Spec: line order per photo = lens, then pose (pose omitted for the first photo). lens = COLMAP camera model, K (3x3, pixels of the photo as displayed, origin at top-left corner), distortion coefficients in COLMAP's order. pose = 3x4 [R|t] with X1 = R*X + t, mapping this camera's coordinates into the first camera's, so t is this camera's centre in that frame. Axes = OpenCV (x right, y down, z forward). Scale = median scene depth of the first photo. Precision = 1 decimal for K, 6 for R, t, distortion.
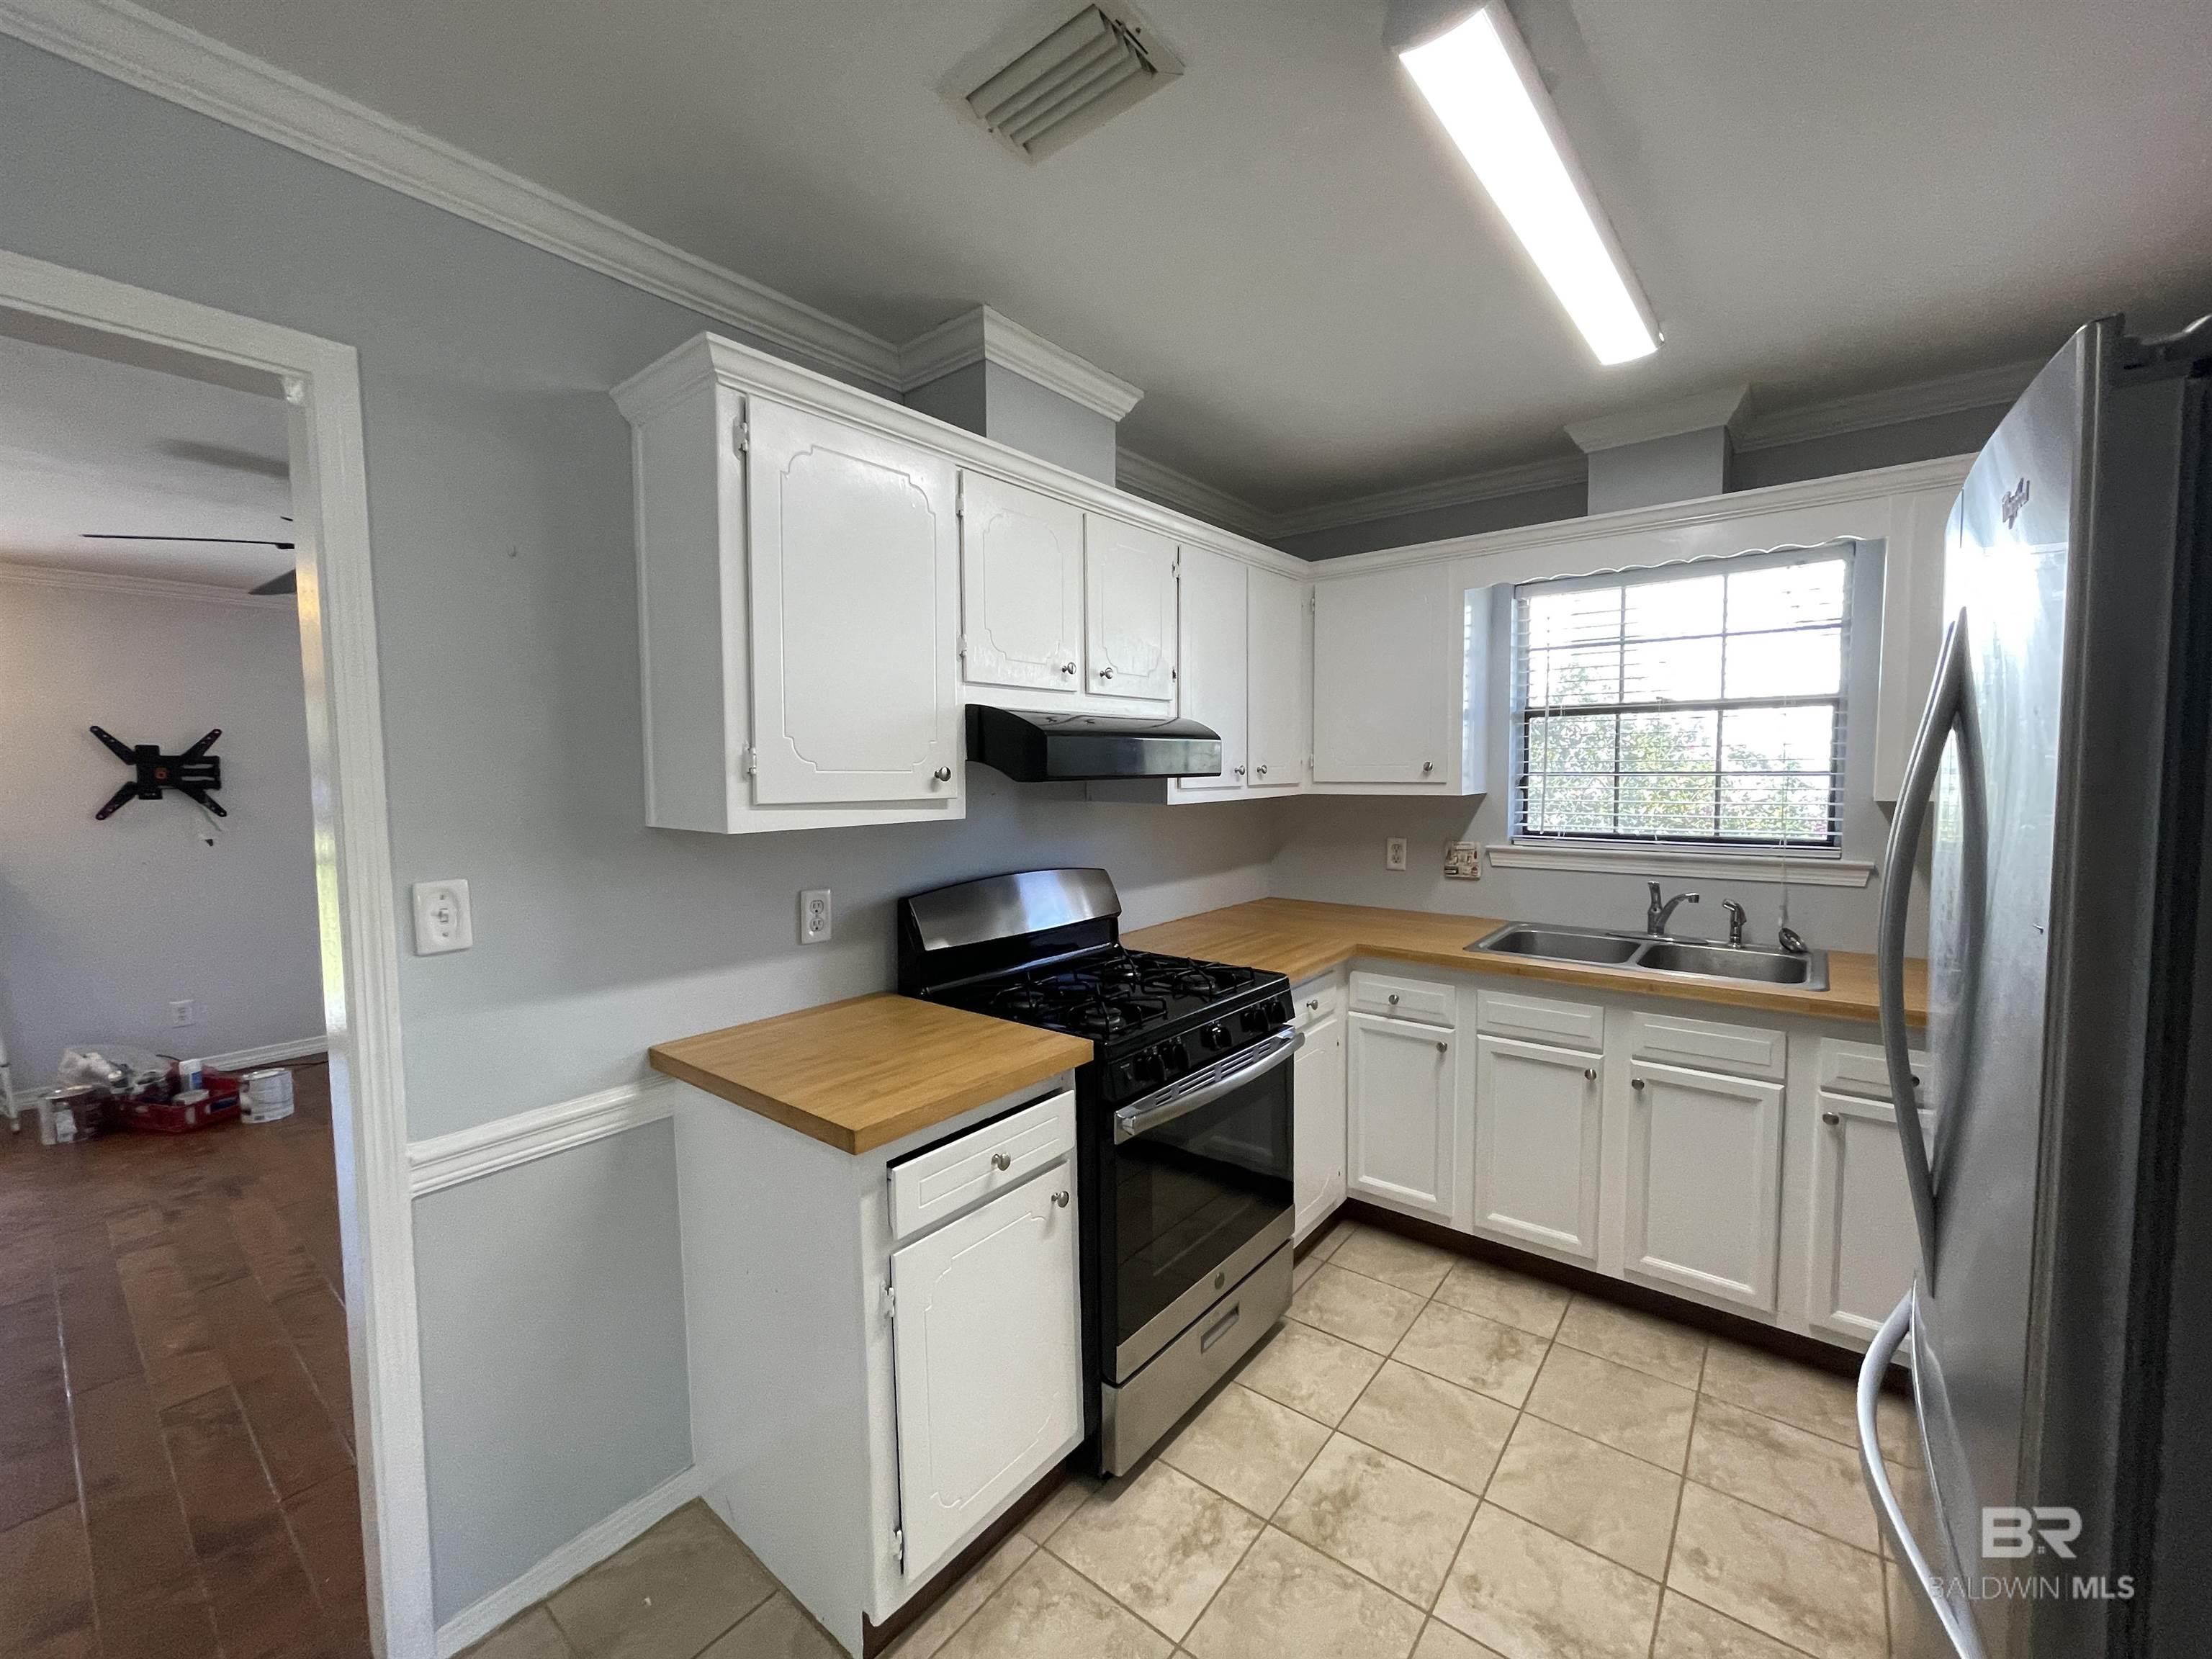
lens RADIAL K [[898.5, 0, 1109.7], [0, 898.5, 831.1], [0, 0, 1]] dist [0.005631, -0.002410]
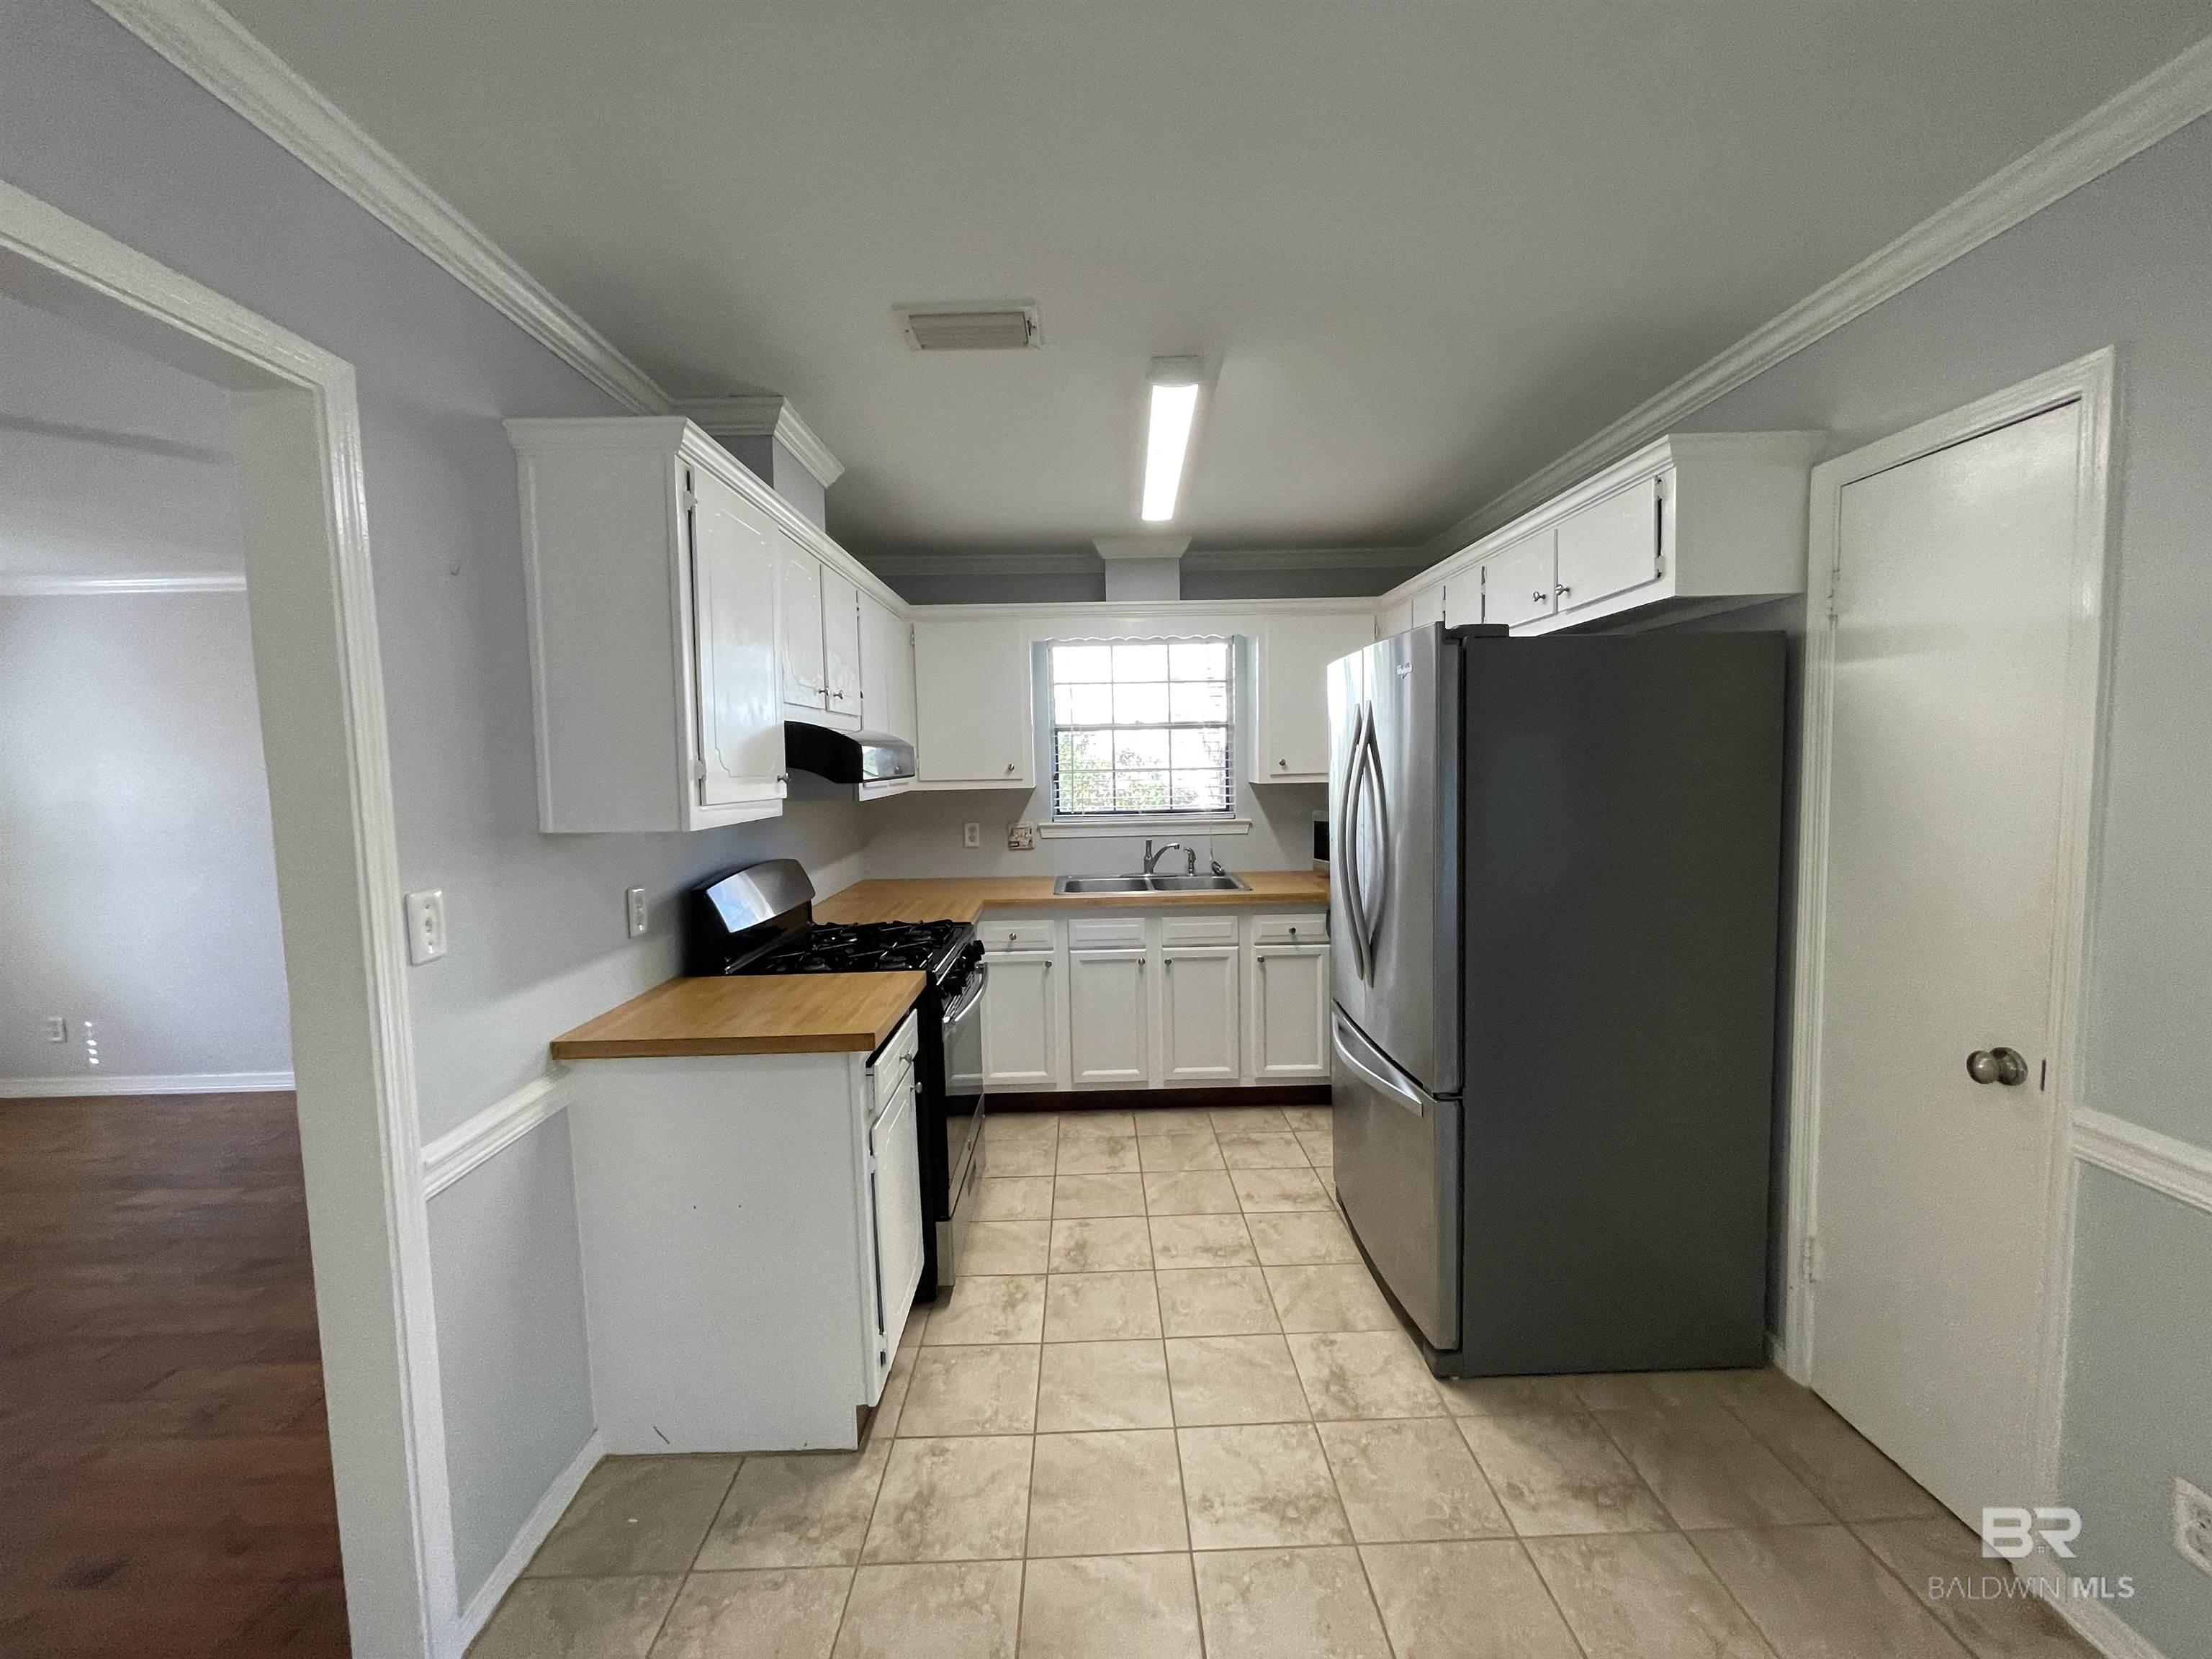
lens RADIAL K [[898.5, 0, 1107.3], [0, 898.5, 830.4], [0, 0, 1]] dist [0.005631, -0.002410]
pose [[0.771200, -0.057067, 0.634030, -0.496924], [0.057641, 0.998142, 0.019728, 0.007093], [-0.633978, 0.021332, 0.773057, -0.177563]]
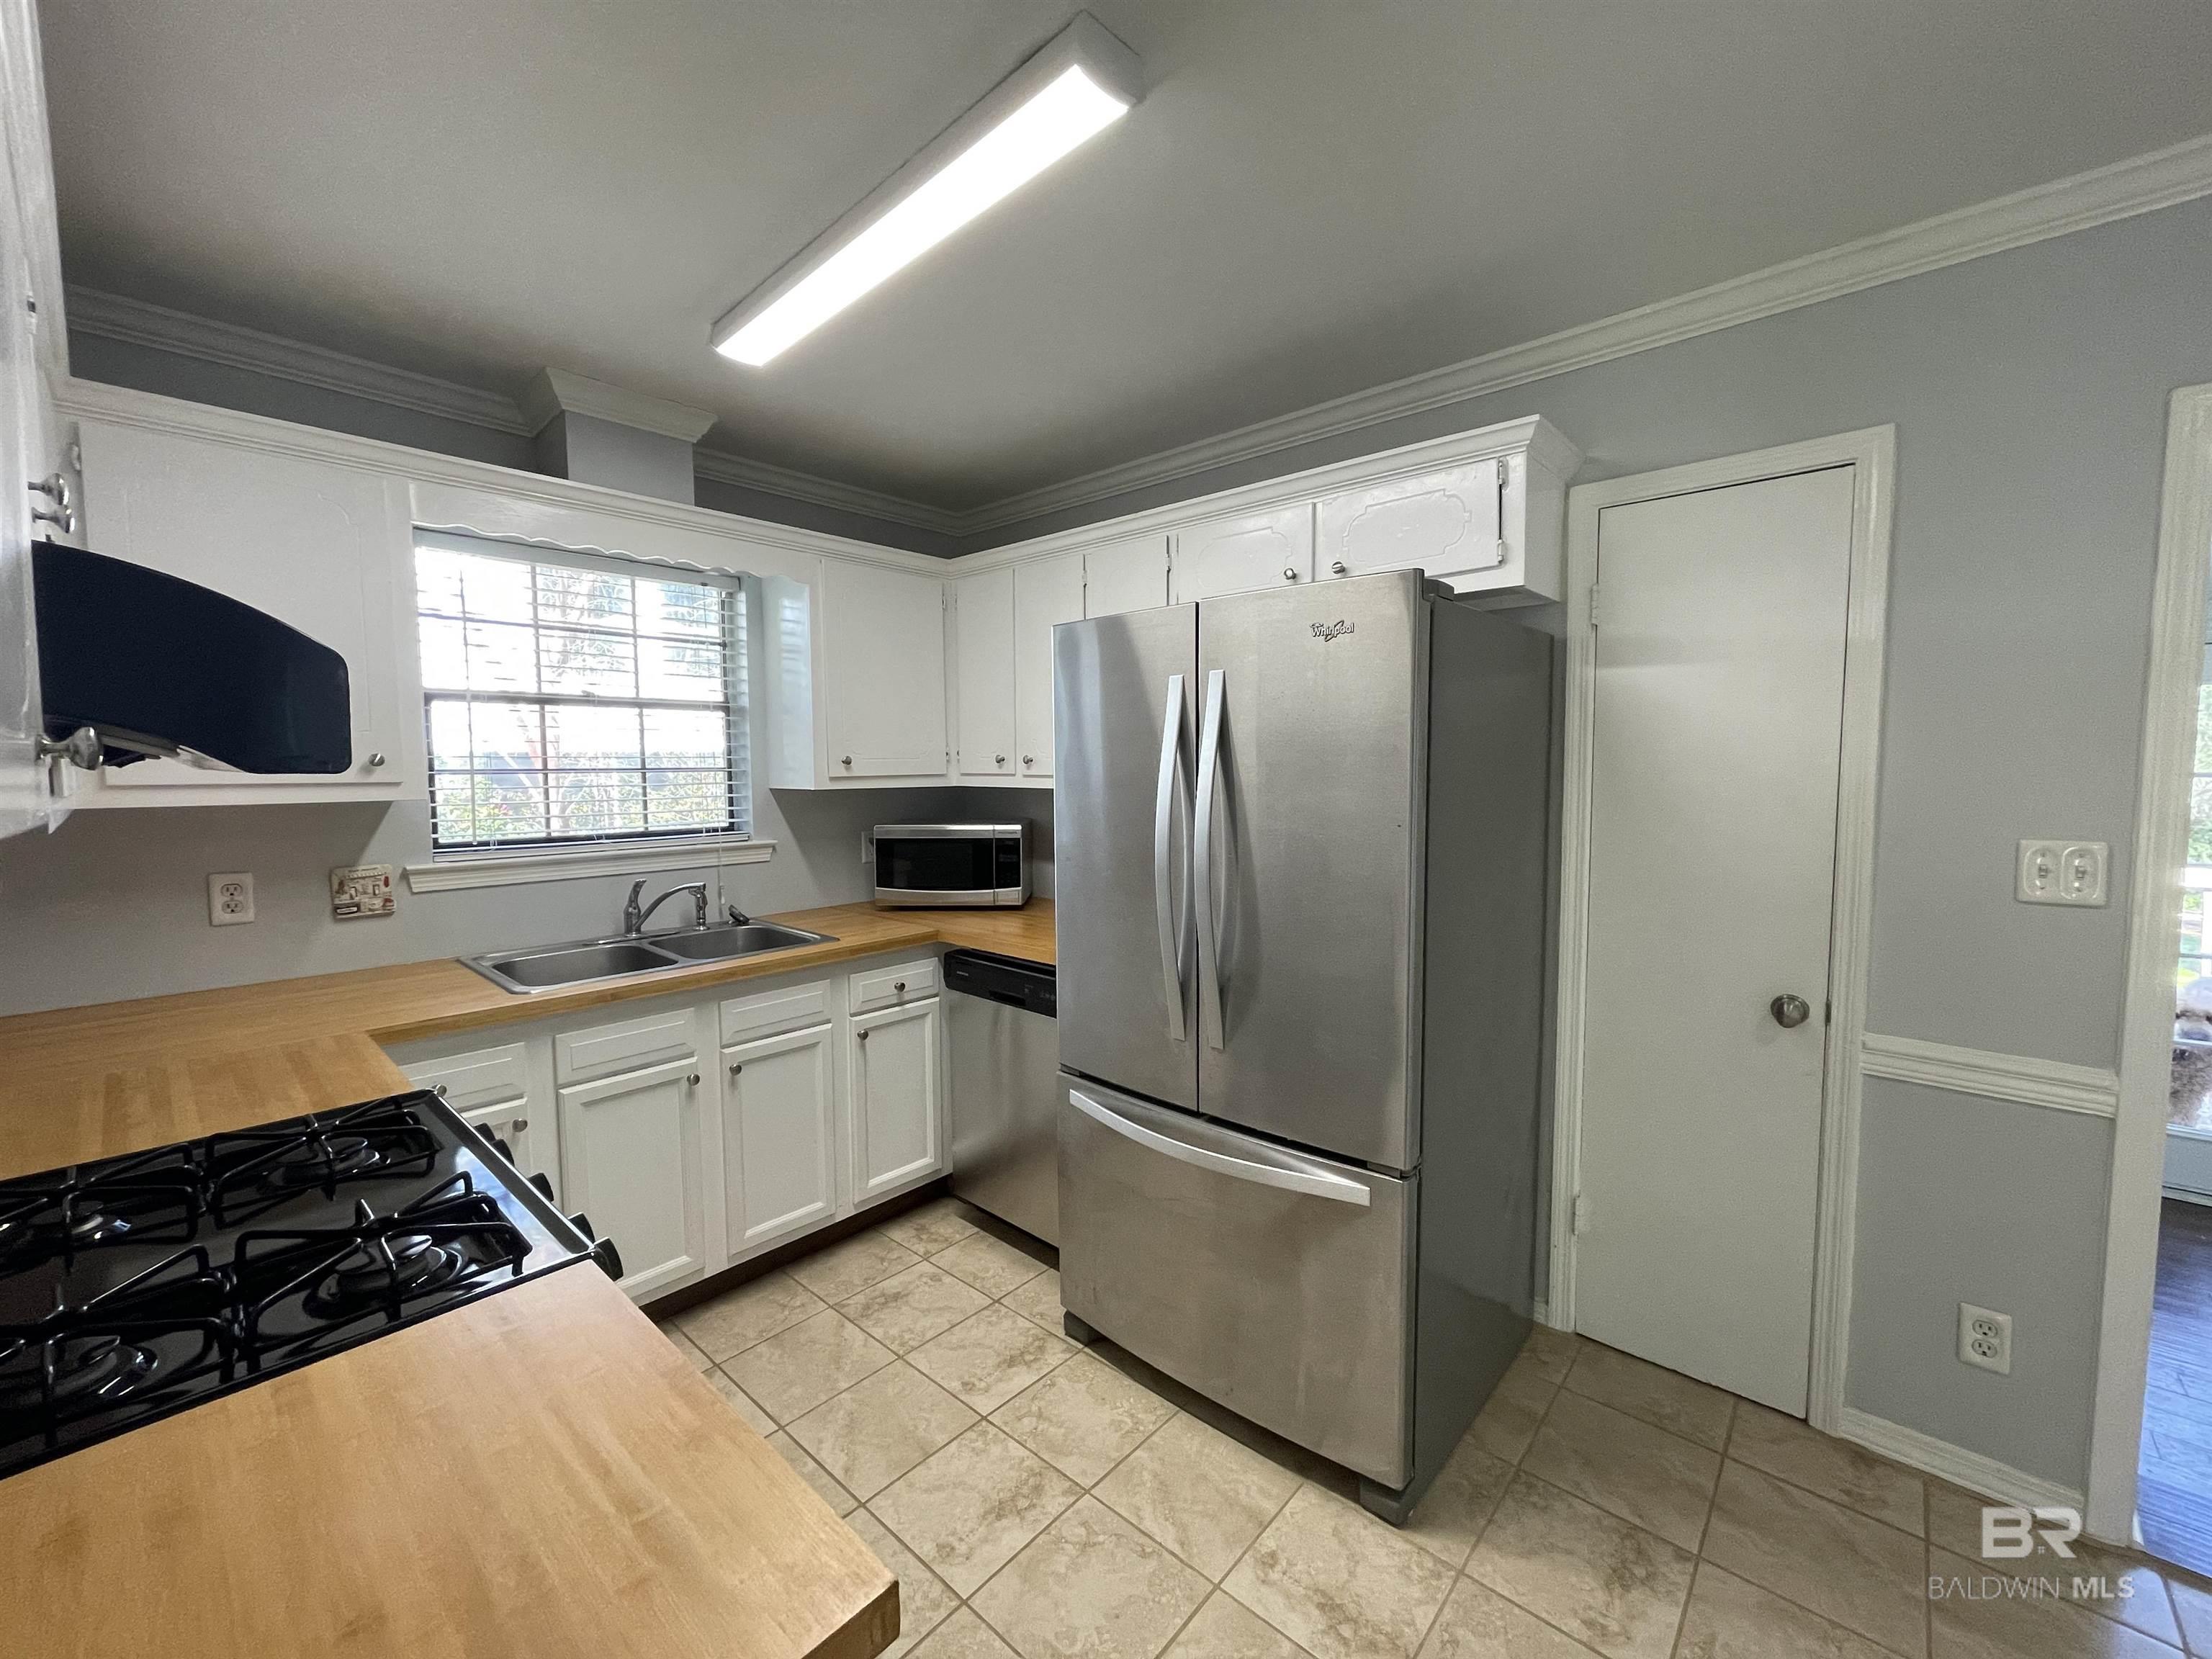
lens RADIAL K [[898.5, 0, 1111.7], [0, 898.5, 830.1], [0, 0, 1]] dist [0.005631, -0.002410]
pose [[0.055798, -0.065499, 0.996291, -0.389441], [0.074479, 0.995339, 0.061265, -0.021936], [-0.995660, 0.070784, 0.060416, 0.484191]]
